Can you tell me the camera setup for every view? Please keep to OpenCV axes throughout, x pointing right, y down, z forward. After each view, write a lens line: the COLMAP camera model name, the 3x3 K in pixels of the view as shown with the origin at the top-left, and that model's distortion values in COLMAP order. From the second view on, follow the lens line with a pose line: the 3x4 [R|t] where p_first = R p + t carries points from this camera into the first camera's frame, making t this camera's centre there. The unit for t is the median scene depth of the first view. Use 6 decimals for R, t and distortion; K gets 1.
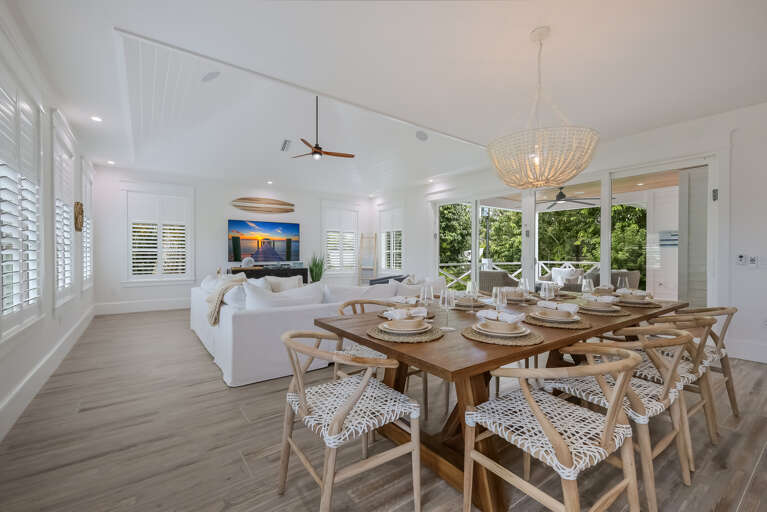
lens RADIAL K [[335.0, 0, 381.2], [0, 335.0, 254.8], [0, 0, 1]] dist [0.009566, 0.001211]
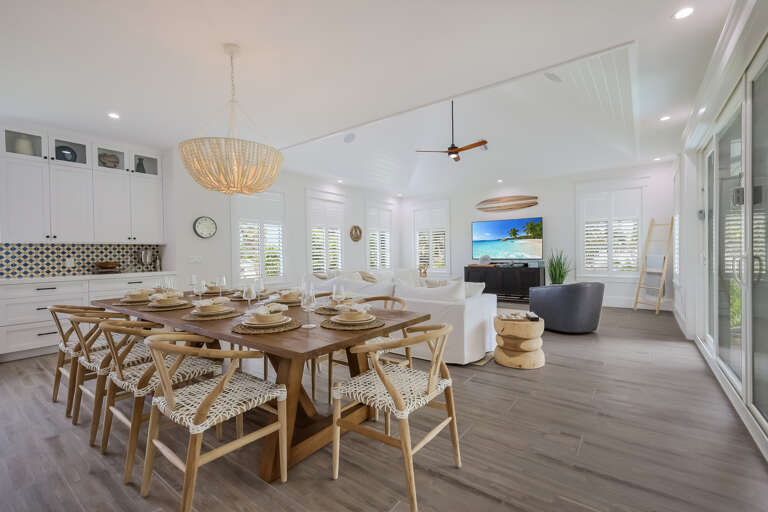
lens RADIAL K [[335.4, 0, 386.4], [0, 335.4, 255.5], [0, 0, 1]] dist [0.009566, 0.001211]
pose [[0.299330, 0.001343, -0.954149, 0.505431], [0.008930, 0.999951, 0.004209, 0.001208], [0.954108, -0.009781, 0.299303, 0.351478]]
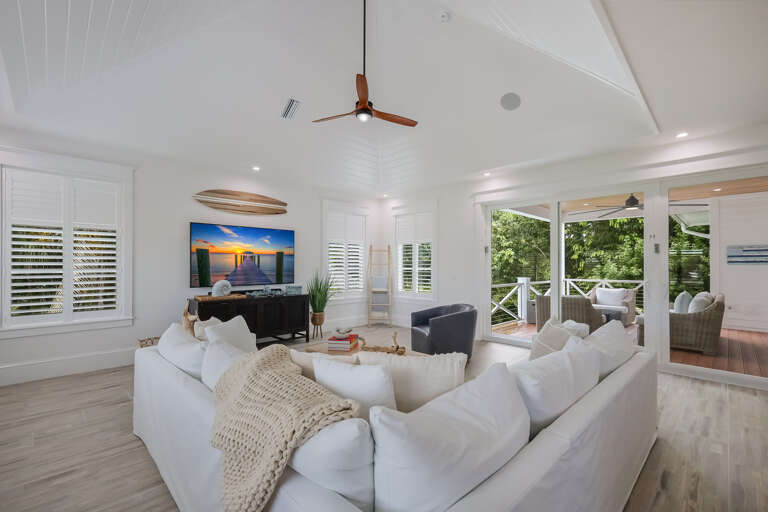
lens RADIAL K [[335.4, 0, 384.8], [0, 335.4, 263.1], [0, 0, 1]] dist [0.009566, 0.001211]
pose [[0.987347, 0.000442, 0.158573, -0.175483], [0.000803, 0.999969, -0.007787, -0.019873], [-0.158571, 0.007816, 0.987317, 0.283161]]
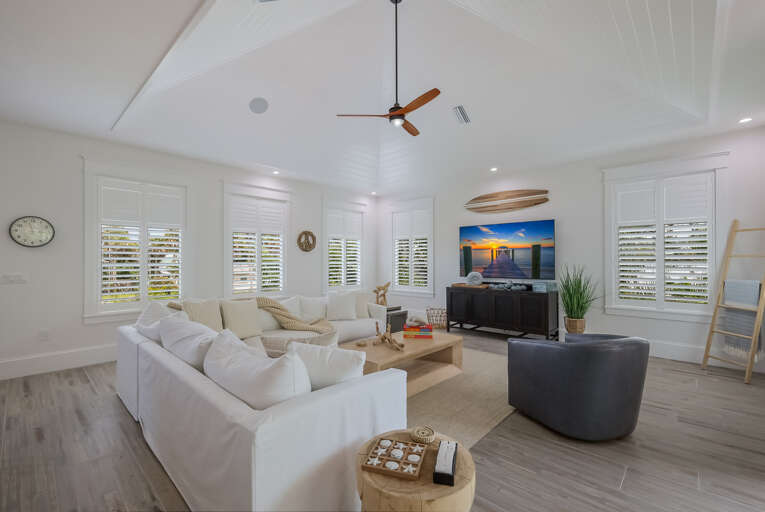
lens RADIAL K [[334.1, 0, 385.2], [0, 334.1, 255.7], [0, 0, 1]] dist [0.009566, 0.001211]
pose [[0.205513, -0.016689, -0.978512, 0.307280], [-0.002797, 0.999840, -0.017640, -0.015019], [0.978650, 0.006362, 0.205433, 0.594448]]
